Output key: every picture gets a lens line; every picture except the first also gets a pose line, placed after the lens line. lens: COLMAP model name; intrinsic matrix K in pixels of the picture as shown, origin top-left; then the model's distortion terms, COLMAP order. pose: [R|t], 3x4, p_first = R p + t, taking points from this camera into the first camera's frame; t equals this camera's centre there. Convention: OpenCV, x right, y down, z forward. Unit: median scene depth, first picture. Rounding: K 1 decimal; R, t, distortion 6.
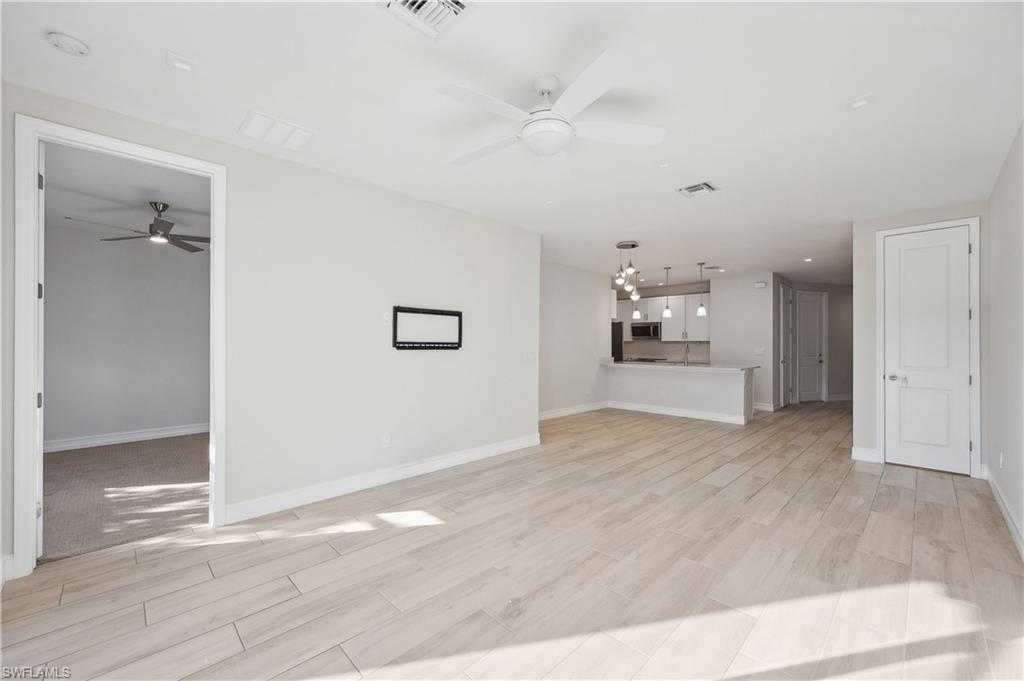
lens RADIAL K [[415.4, 0, 506.4], [0, 415.4, 341.4], [0, 0, 1]] dist [-0.004520, -0.000880]
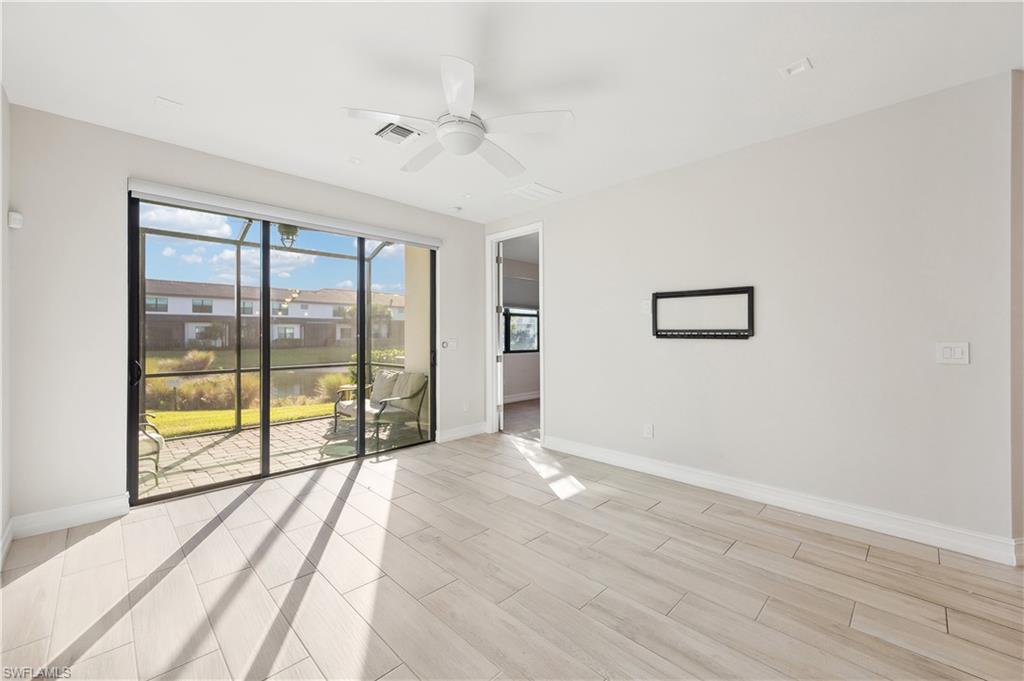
lens RADIAL K [[415.4, 0, 513.8], [0, 415.4, 335.2], [0, 0, 1]] dist [-0.004520, -0.000880]
pose [[0.004377, 0.002603, -0.999987, 0.686828], [0.008898, 0.999957, 0.002642, 0.007536], [0.999951, -0.008910, 0.004354, 0.667010]]
